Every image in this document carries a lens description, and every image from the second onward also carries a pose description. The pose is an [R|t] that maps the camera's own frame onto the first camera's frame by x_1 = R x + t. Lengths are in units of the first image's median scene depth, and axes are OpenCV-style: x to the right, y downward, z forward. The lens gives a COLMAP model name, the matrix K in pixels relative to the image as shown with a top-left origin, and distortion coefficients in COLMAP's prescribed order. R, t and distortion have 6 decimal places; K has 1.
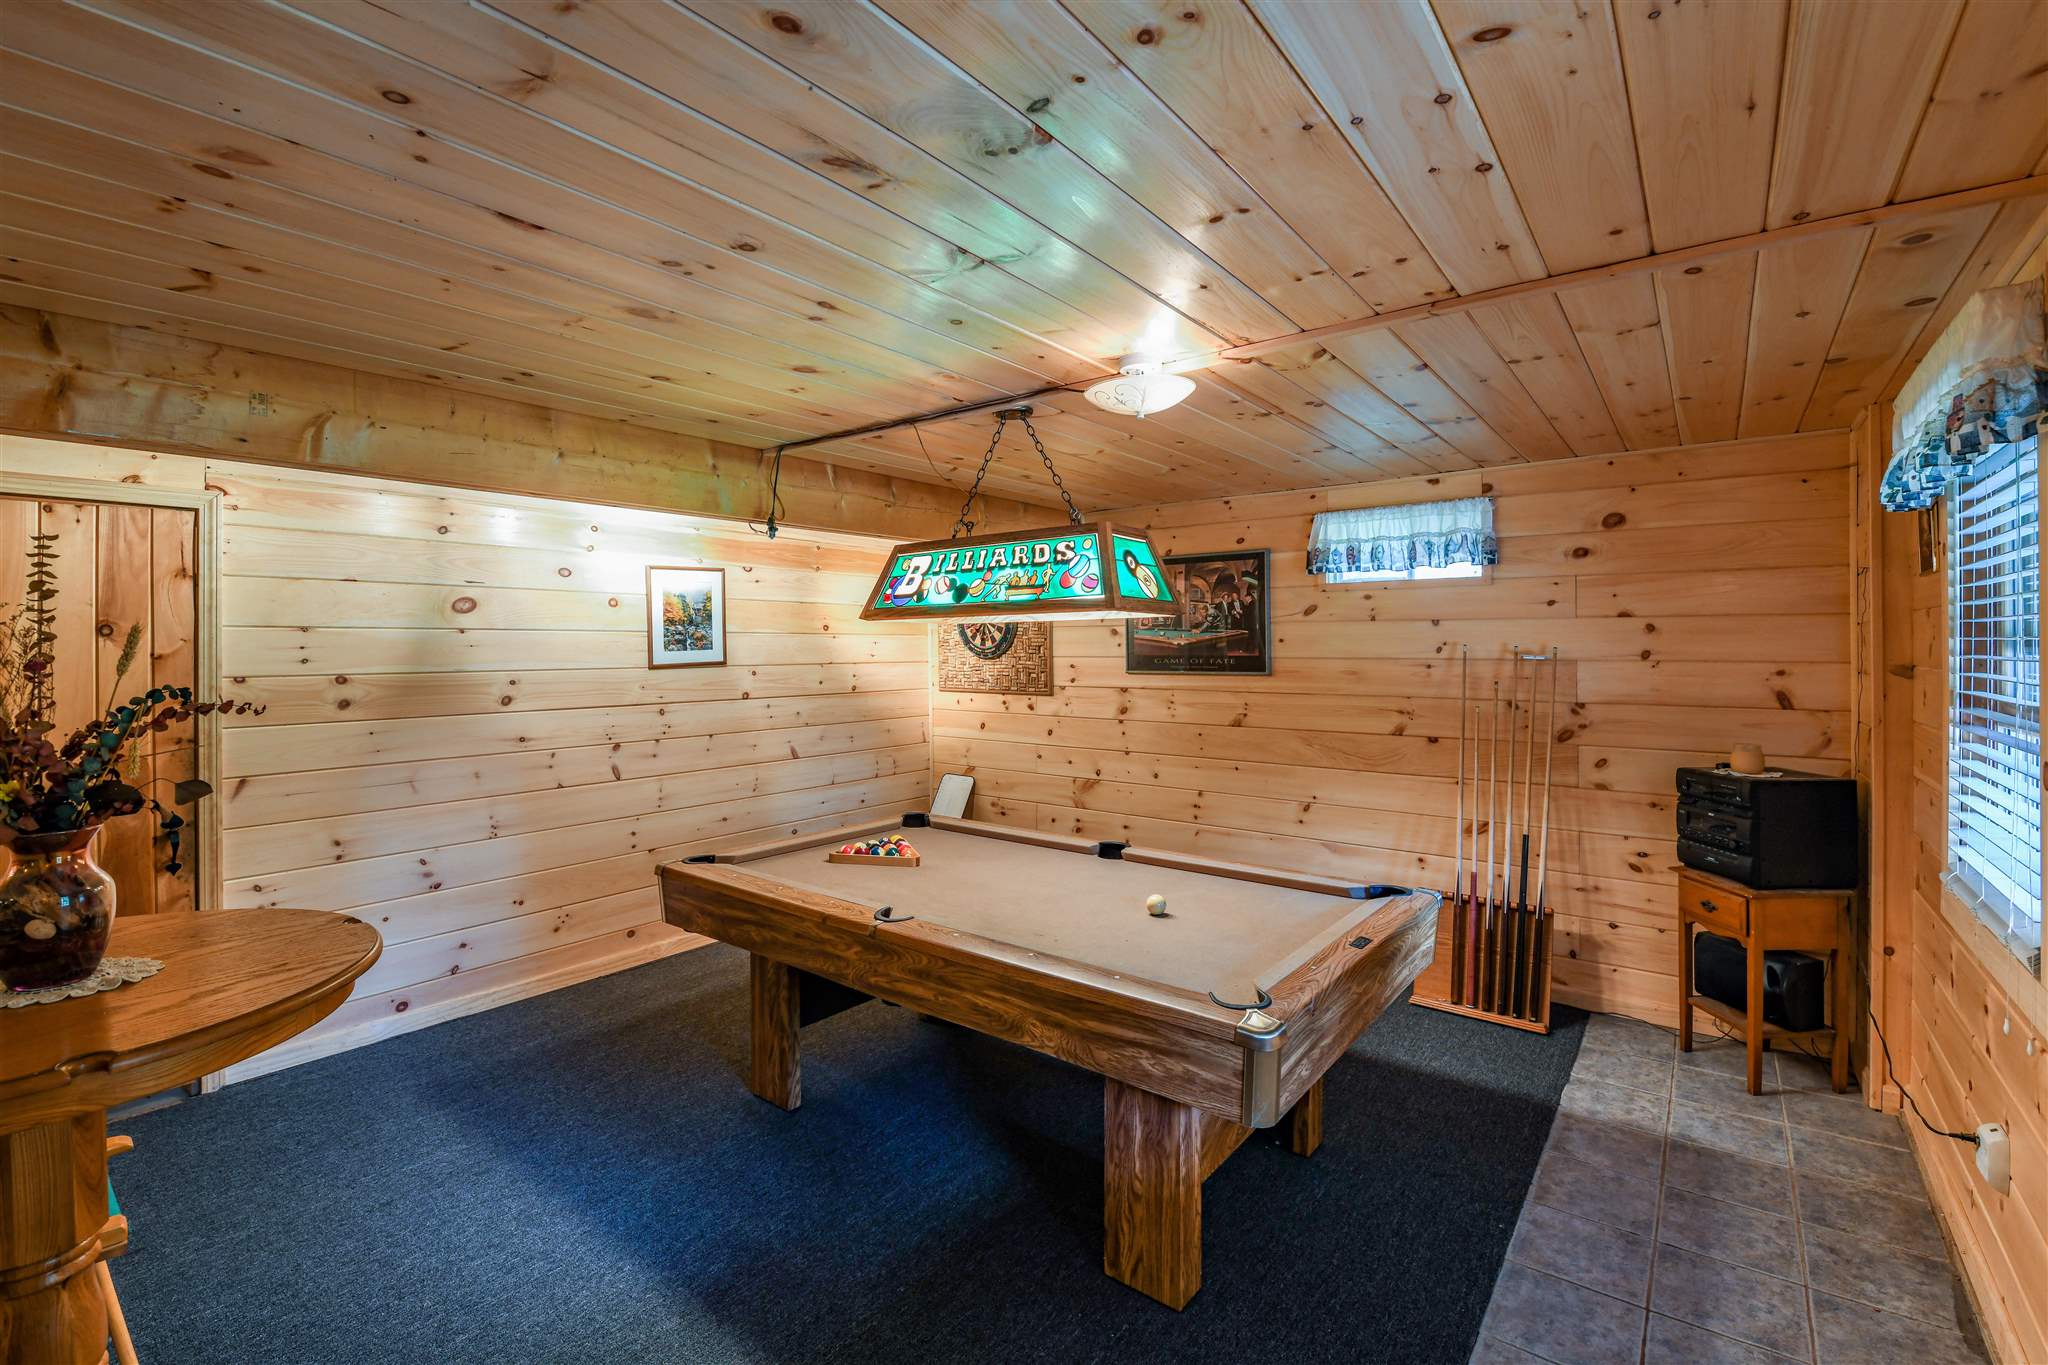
lens RADIAL K [[899.4, 0, 1023.2], [0, 899.4, 662.0], [0, 0, 1]] dist [0.004860, 0.000243]
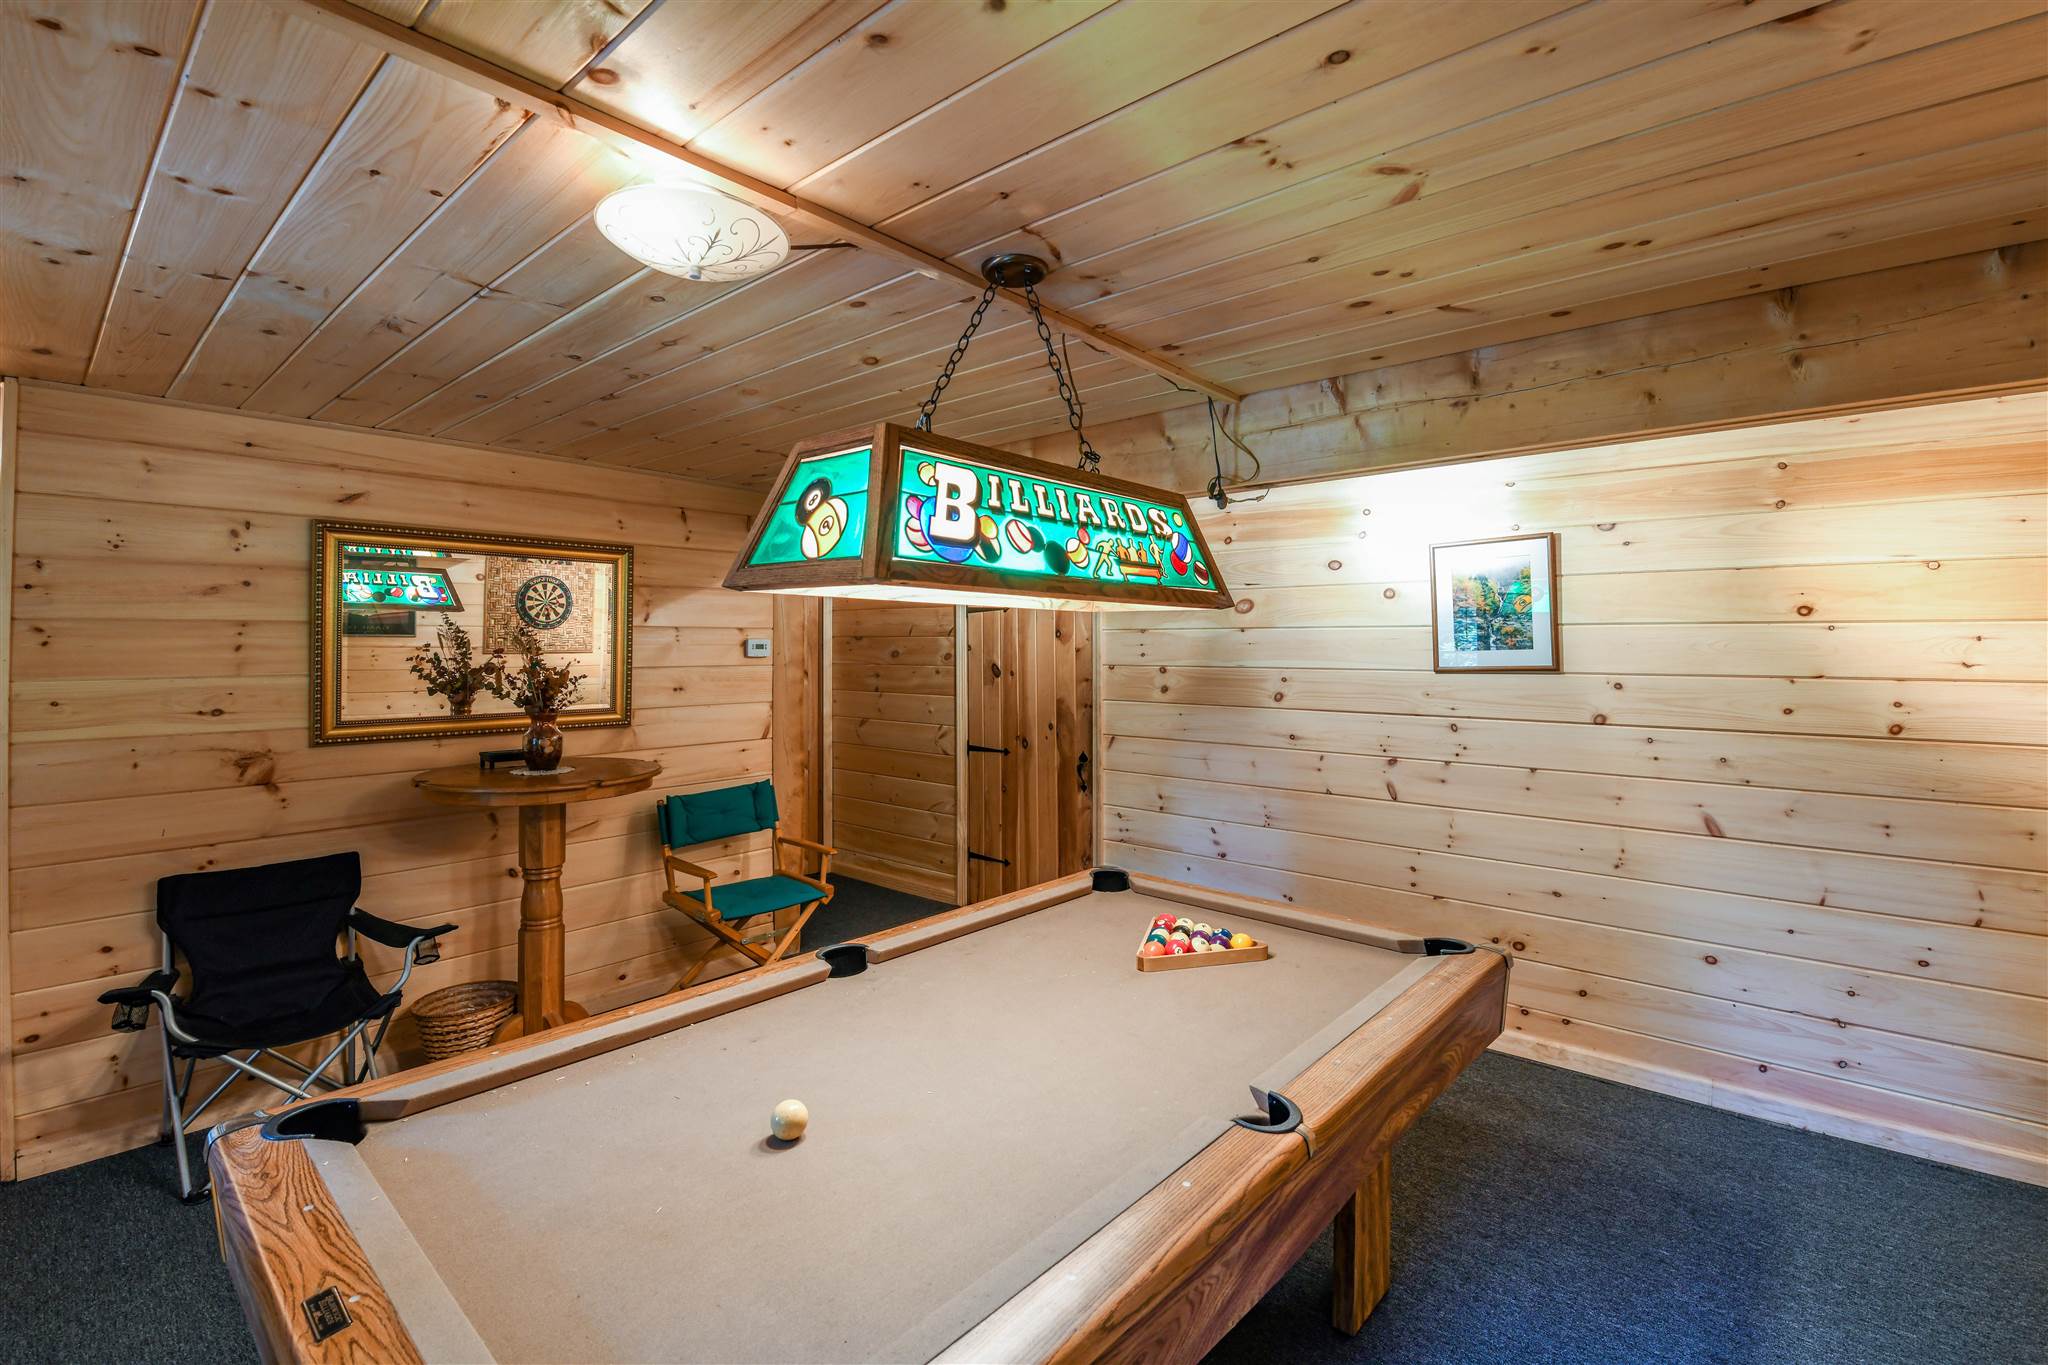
lens RADIAL K [[899.4, 0, 1049.4], [0, 899.4, 644.0], [0, 0, 1]] dist [0.004860, 0.000243]
pose [[-0.039314, 0.008473, -0.999191, 0.405677], [-0.012476, 0.999882, 0.008970, -0.020573], [0.999149, 0.012818, -0.039203, 0.683716]]
